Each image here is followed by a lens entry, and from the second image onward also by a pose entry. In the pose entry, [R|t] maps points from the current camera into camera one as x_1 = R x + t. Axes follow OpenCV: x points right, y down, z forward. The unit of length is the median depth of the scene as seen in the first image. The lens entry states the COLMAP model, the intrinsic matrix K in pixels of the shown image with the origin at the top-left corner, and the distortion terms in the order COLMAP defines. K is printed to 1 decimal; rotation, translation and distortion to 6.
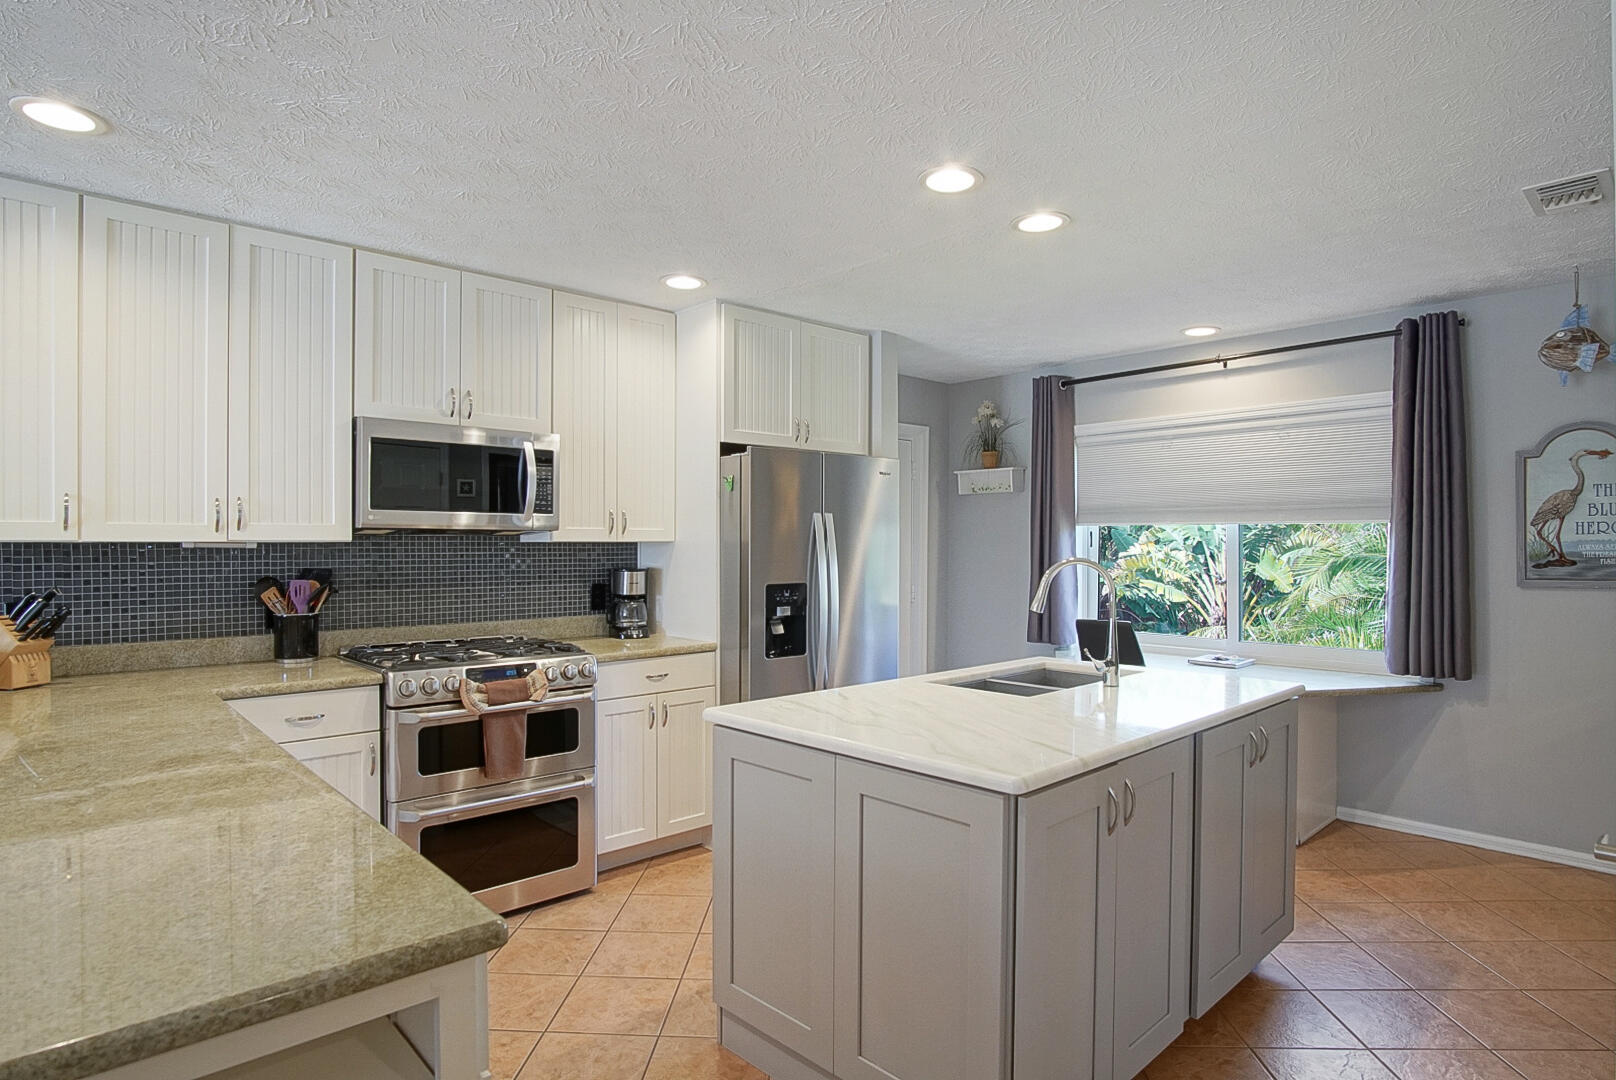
lens RADIAL K [[835.4, 0, 820.4], [0, 835.4, 546.3], [0, 0, 1]] dist [-0.026344, -0.000840]
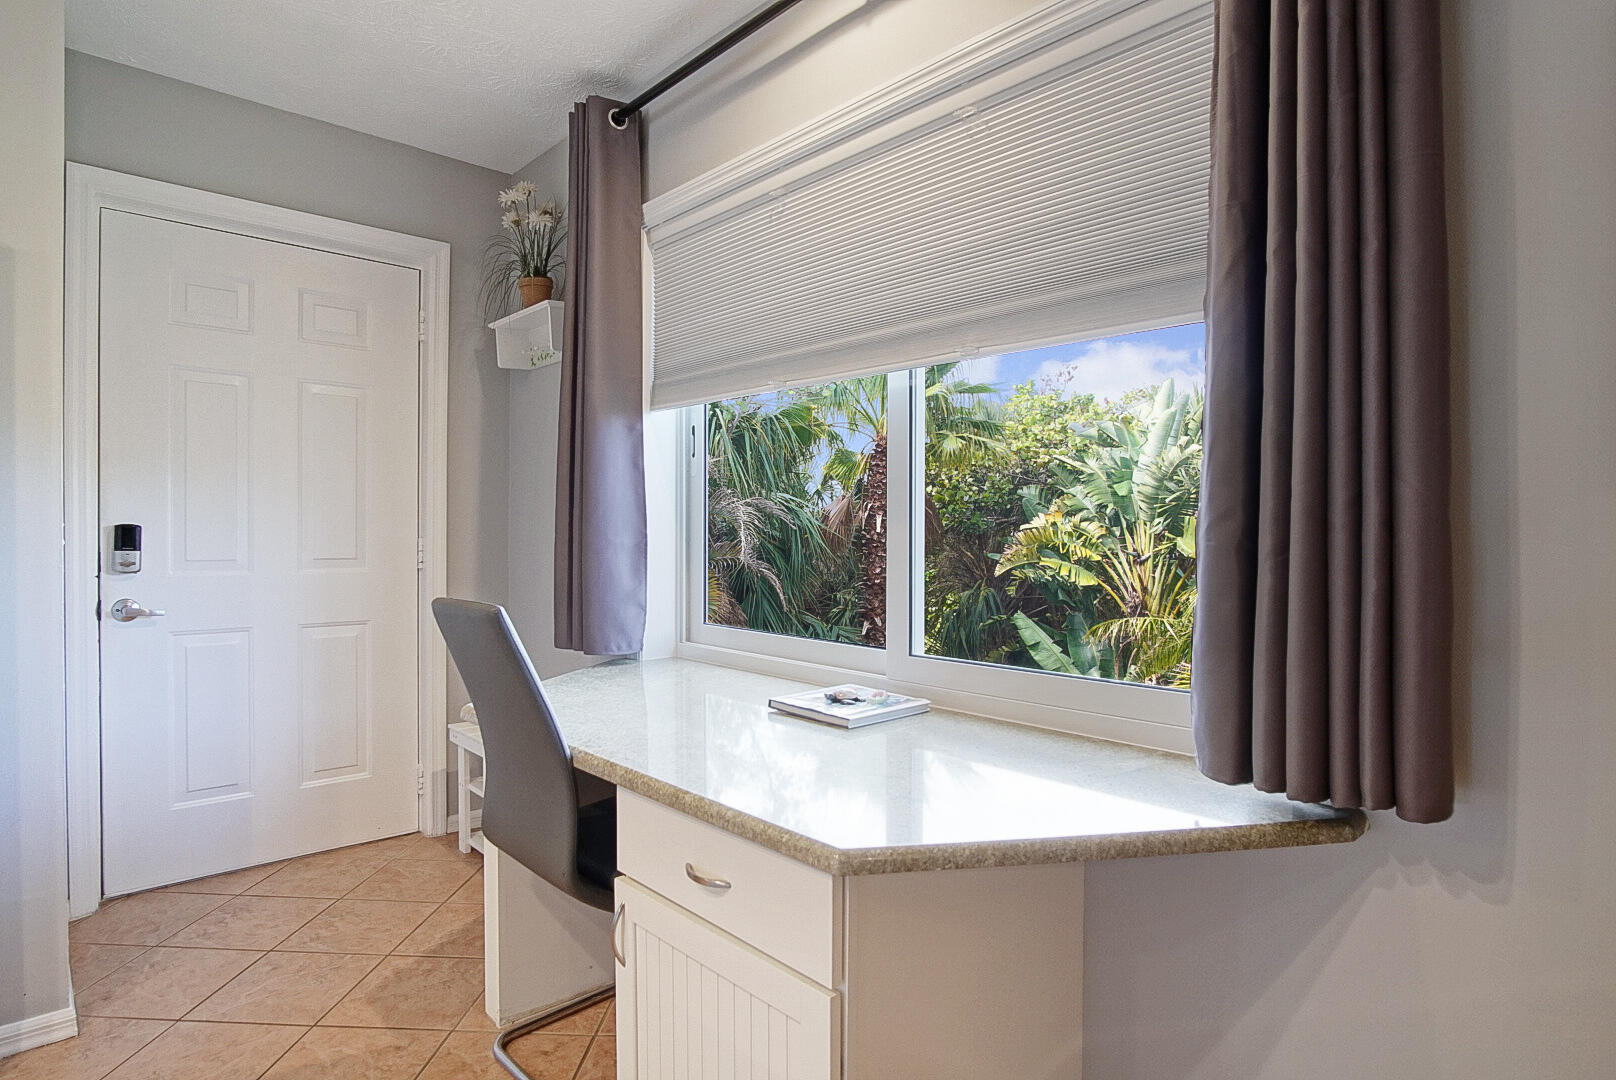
lens RADIAL K [[835.4, 0, 824.2], [0, 835.4, 541.6], [0, 0, 1]] dist [-0.026344, -0.000840]
pose [[0.999806, 0.004001, 0.019287, 0.534810], [-0.004161, 0.999957, 0.008232, 0.063476], [-0.019253, -0.008311, 0.999780, 0.677874]]
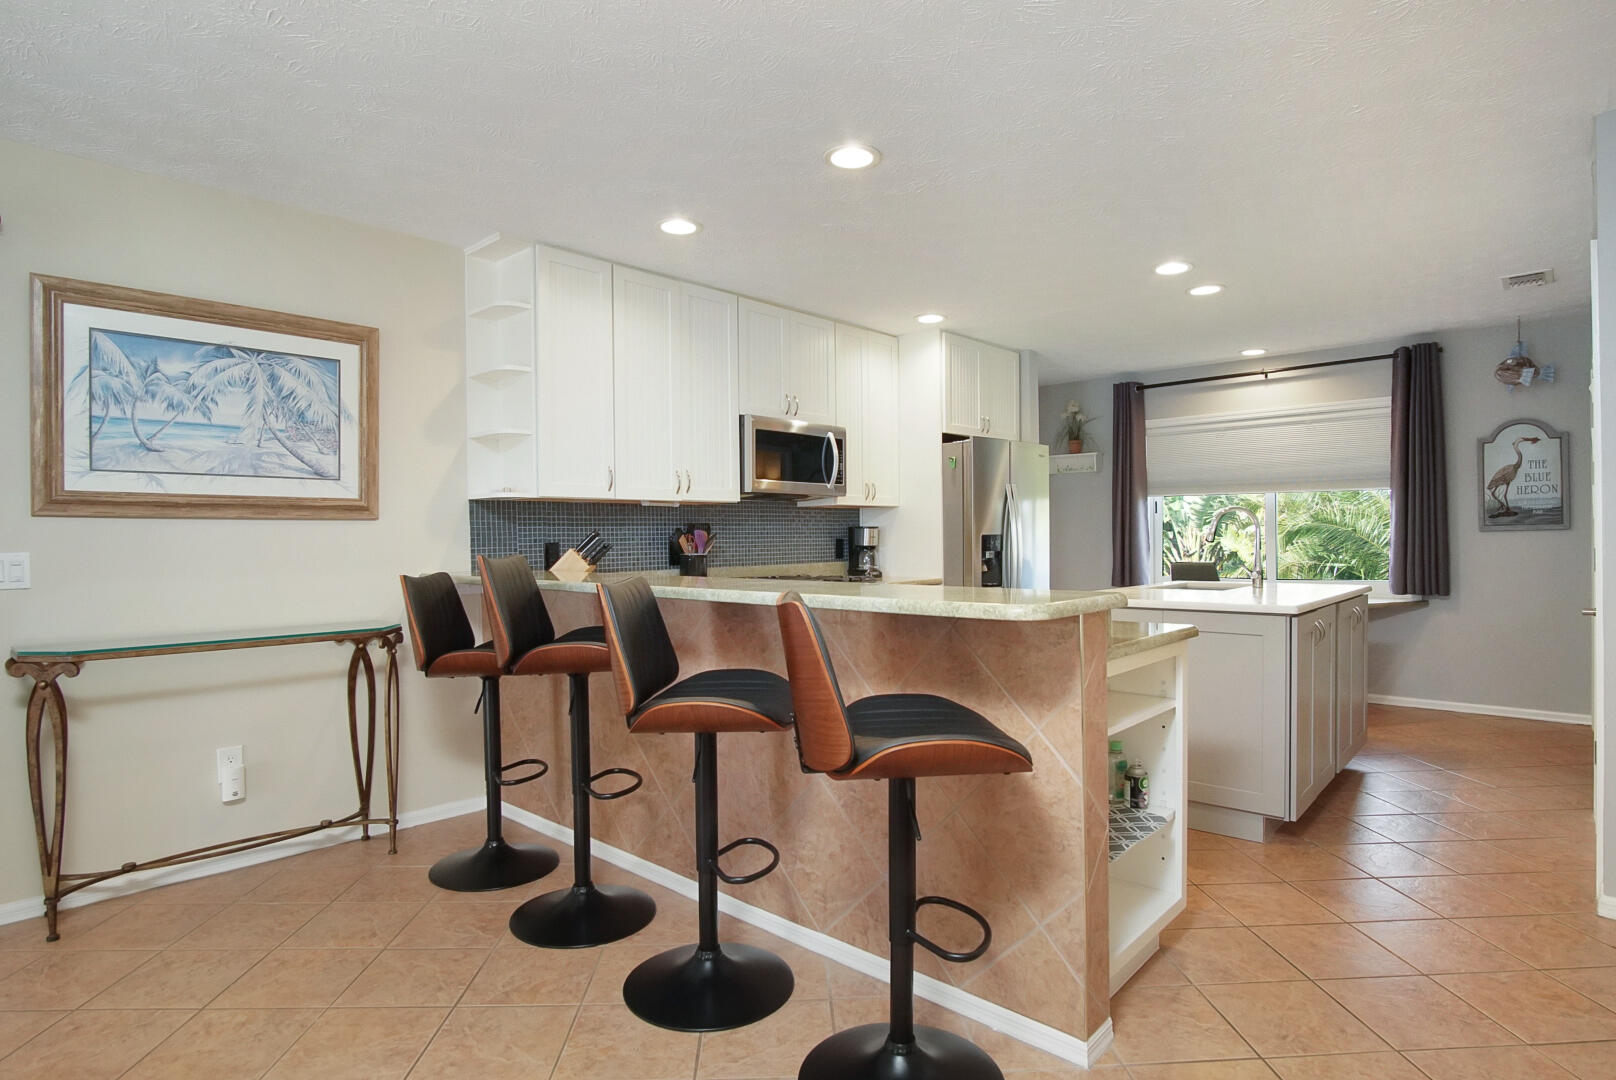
lens RADIAL K [[835.4, 0, 813.1], [0, 835.4, 542.1], [0, 0, 1]] dist [-0.026344, -0.000840]
pose [[0.996392, -0.012721, 0.083915, -0.428016], [0.012376, 0.999913, 0.004623, 0.044283], [-0.083966, -0.003568, 0.996462, -0.339206]]
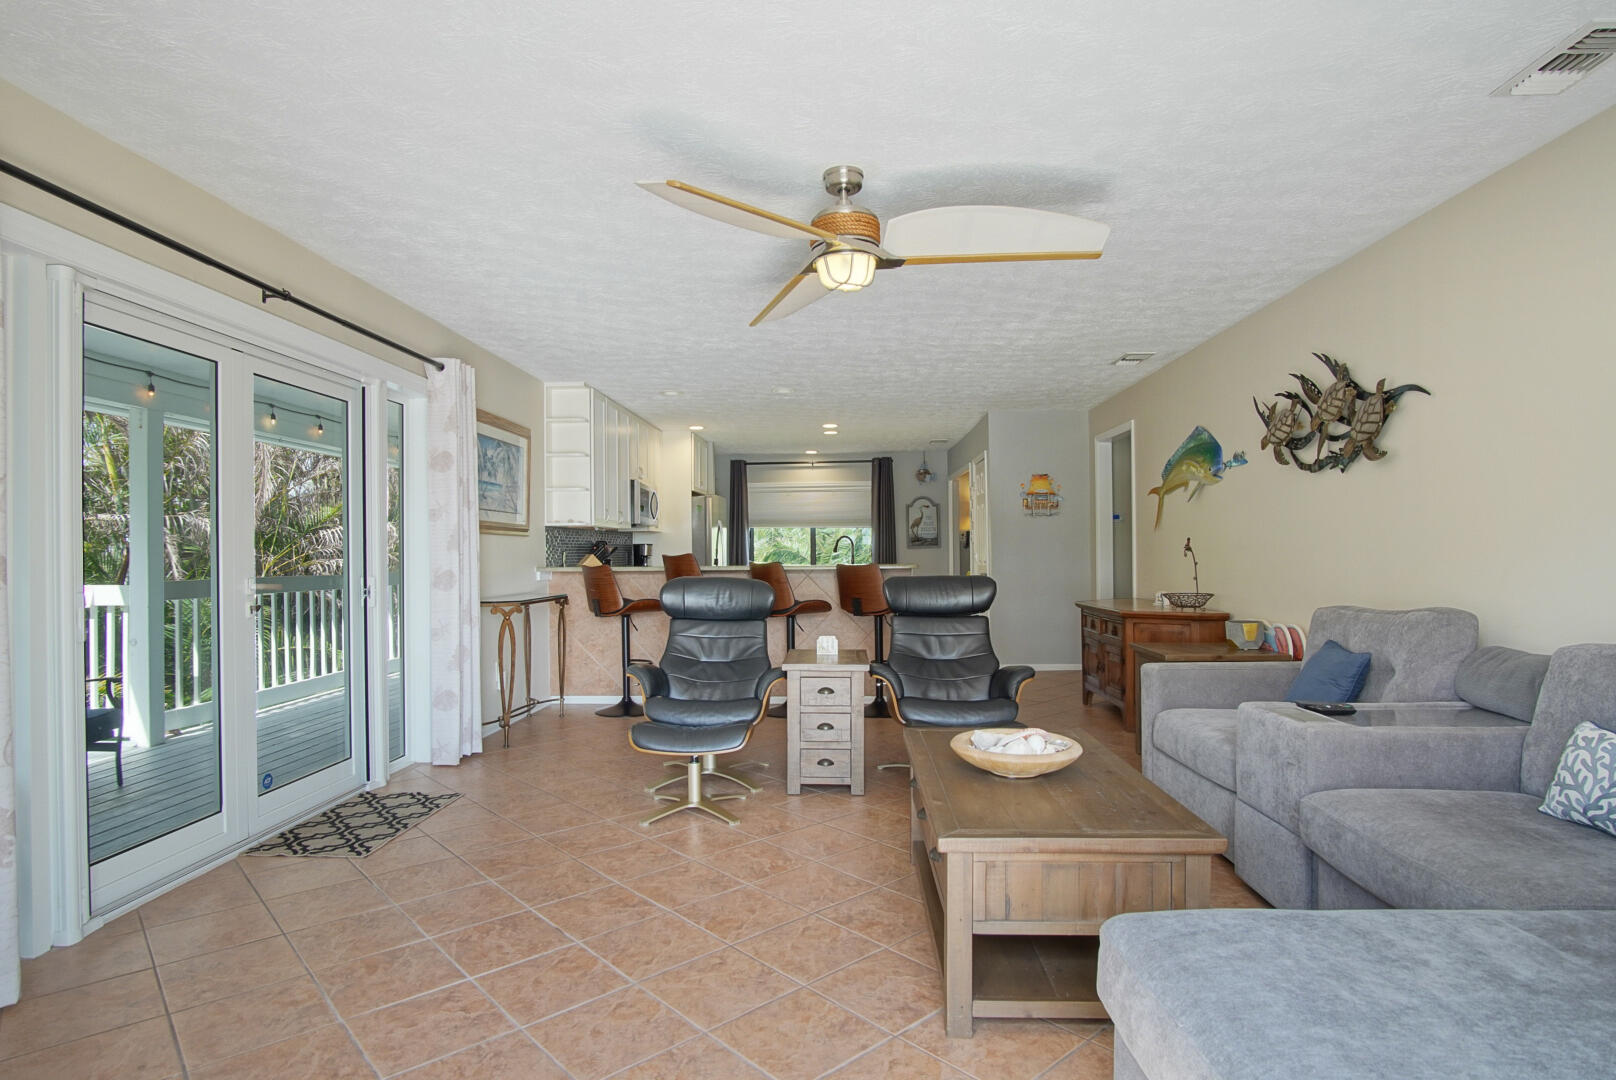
lens RADIAL K [[835.4, 0, 811.4], [0, 835.4, 545.2], [0, 0, 1]] dist [-0.026344, -0.000840]
pose [[0.705002, -0.004156, 0.709194, -1.490862], [0.017842, 0.999770, -0.011878, 0.061364], [-0.708981, 0.021028, 0.704914, -0.874460]]
